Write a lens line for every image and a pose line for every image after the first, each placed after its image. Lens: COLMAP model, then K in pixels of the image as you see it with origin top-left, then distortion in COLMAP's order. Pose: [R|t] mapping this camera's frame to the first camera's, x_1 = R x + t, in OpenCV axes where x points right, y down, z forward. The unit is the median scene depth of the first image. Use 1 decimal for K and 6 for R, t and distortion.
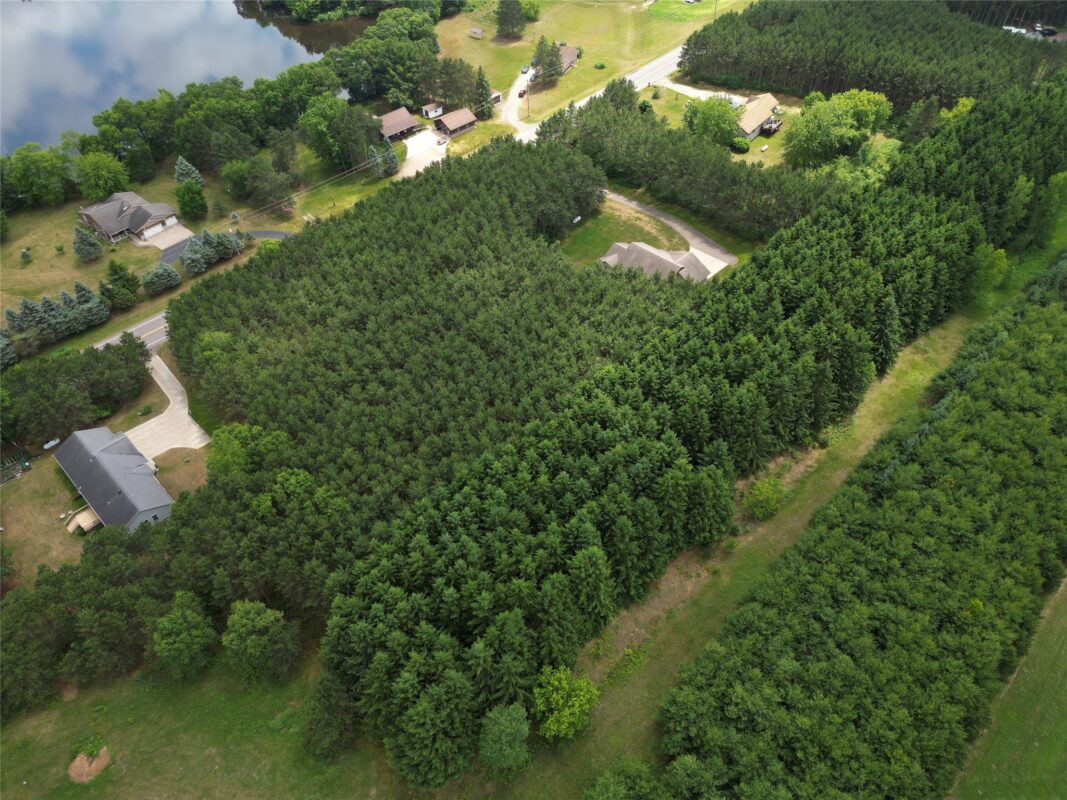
lens RADIAL K [[749.7, 0, 533.5], [0, 749.7, 400.0], [0, 0, 1]] dist [0.062793, -0.050850]
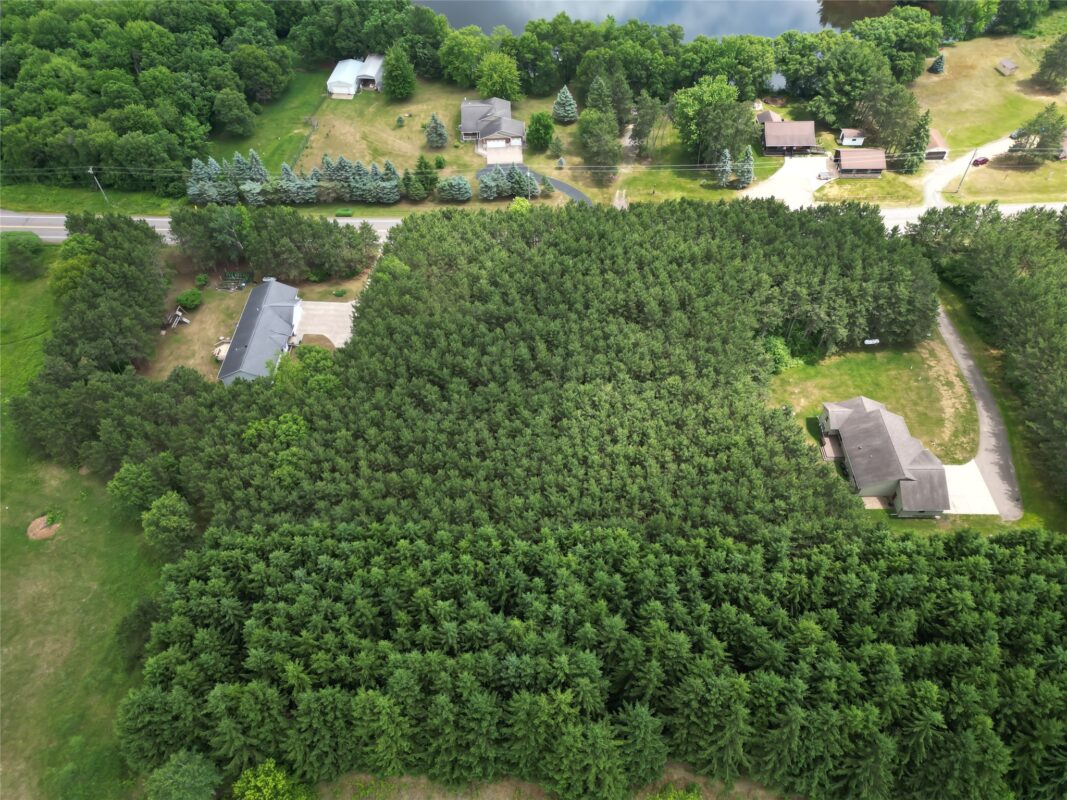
lens RADIAL K [[749.7, 0, 533.5], [0, 749.7, 400.0], [0, 0, 1]] dist [0.062793, -0.050850]
pose [[0.691450, 0.548291, -0.470399, 0.213838], [-0.512209, 0.831257, 0.215996, -0.181276], [0.509451, 0.091592, 0.855611, 0.175551]]
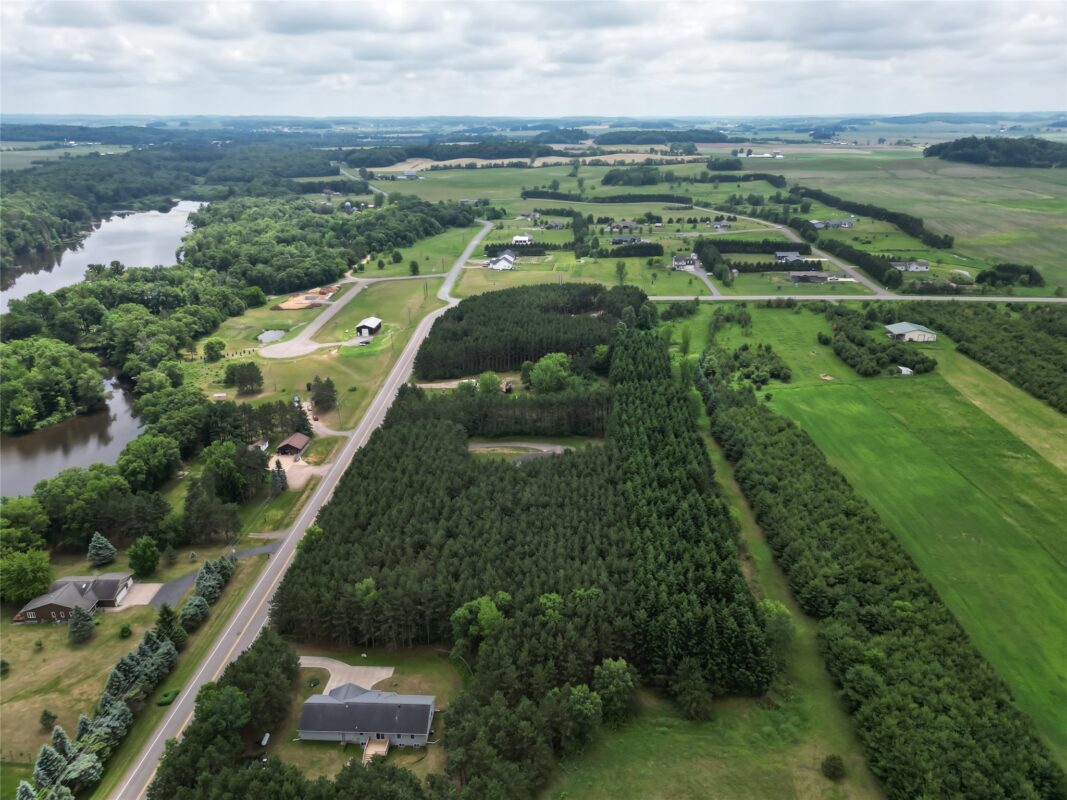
lens RADIAL K [[749.7, 0, 533.5], [0, 749.7, 400.0], [0, 0, 1]] dist [0.062793, -0.050850]
pose [[0.744025, -0.229667, 0.627439, -0.670881], [0.478007, 0.839090, -0.259687, 0.084097], [-0.466836, 0.493134, 0.734086, -0.124578]]
